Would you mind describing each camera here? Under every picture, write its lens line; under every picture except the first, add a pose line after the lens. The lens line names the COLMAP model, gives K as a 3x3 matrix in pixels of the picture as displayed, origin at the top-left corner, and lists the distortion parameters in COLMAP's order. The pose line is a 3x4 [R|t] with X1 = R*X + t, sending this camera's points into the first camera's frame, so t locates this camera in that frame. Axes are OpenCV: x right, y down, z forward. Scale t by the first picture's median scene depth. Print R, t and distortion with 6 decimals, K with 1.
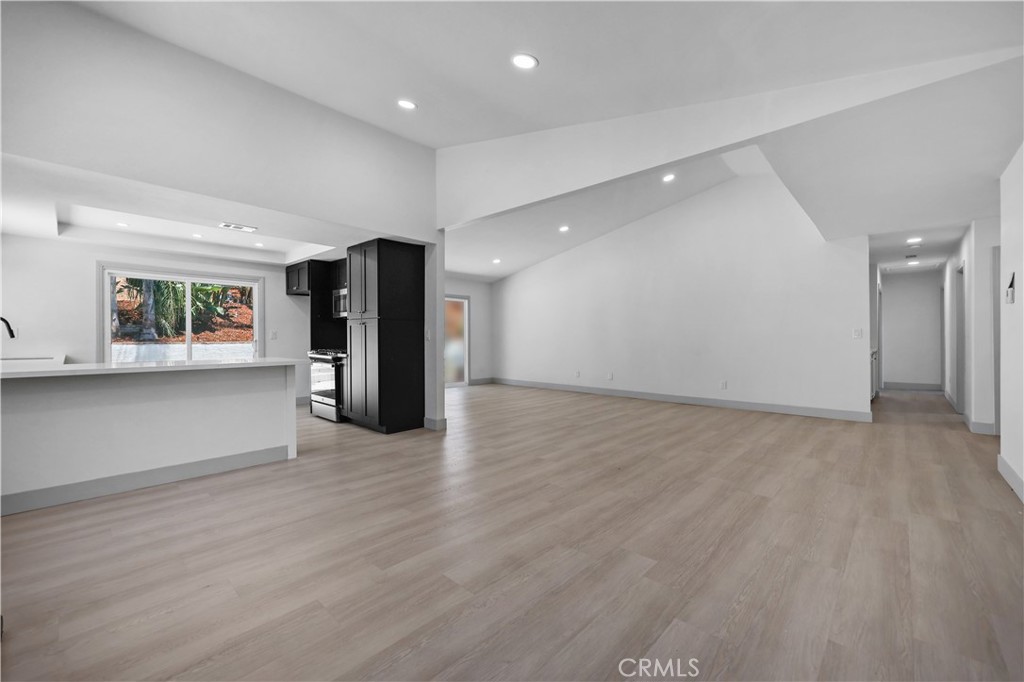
lens RADIAL K [[410.4, 0, 512.0], [0, 410.4, 341.0], [0, 0, 1]] dist [-0.001461, -0.000141]
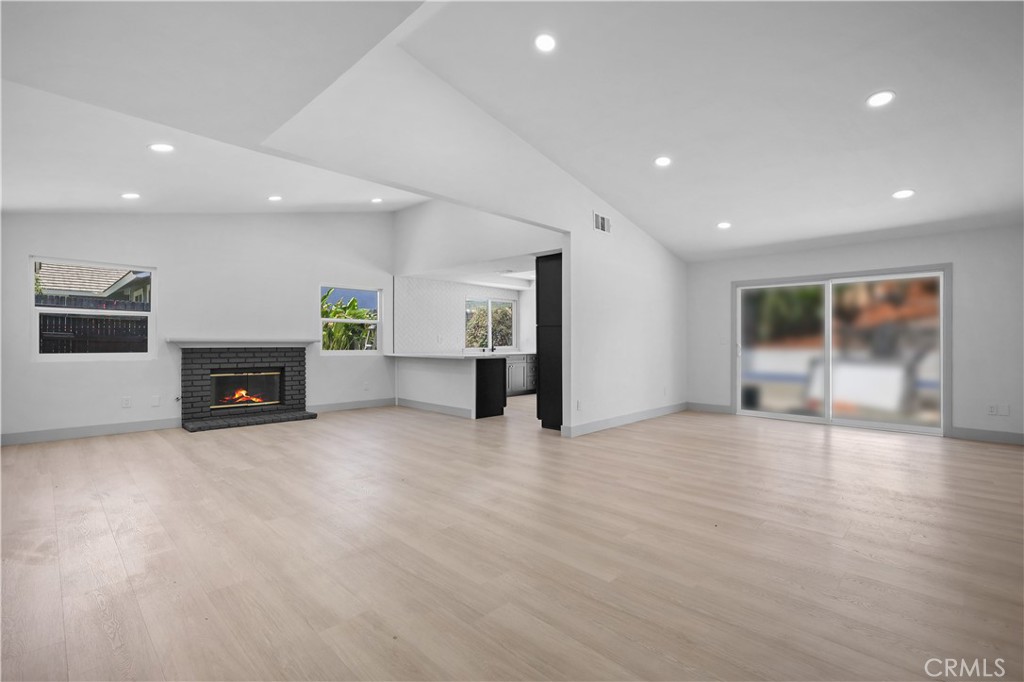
lens RADIAL K [[458.6, 0, 512.0], [0, 458.6, 341.0], [0, 0, 1]] dist [-0.001845, -0.000143]
pose [[-0.025002, -0.001338, -0.999687, 0.933268], [-0.011321, 0.999935, -0.001055, -0.010087], [0.999623, 0.011291, -0.025015, 0.899489]]
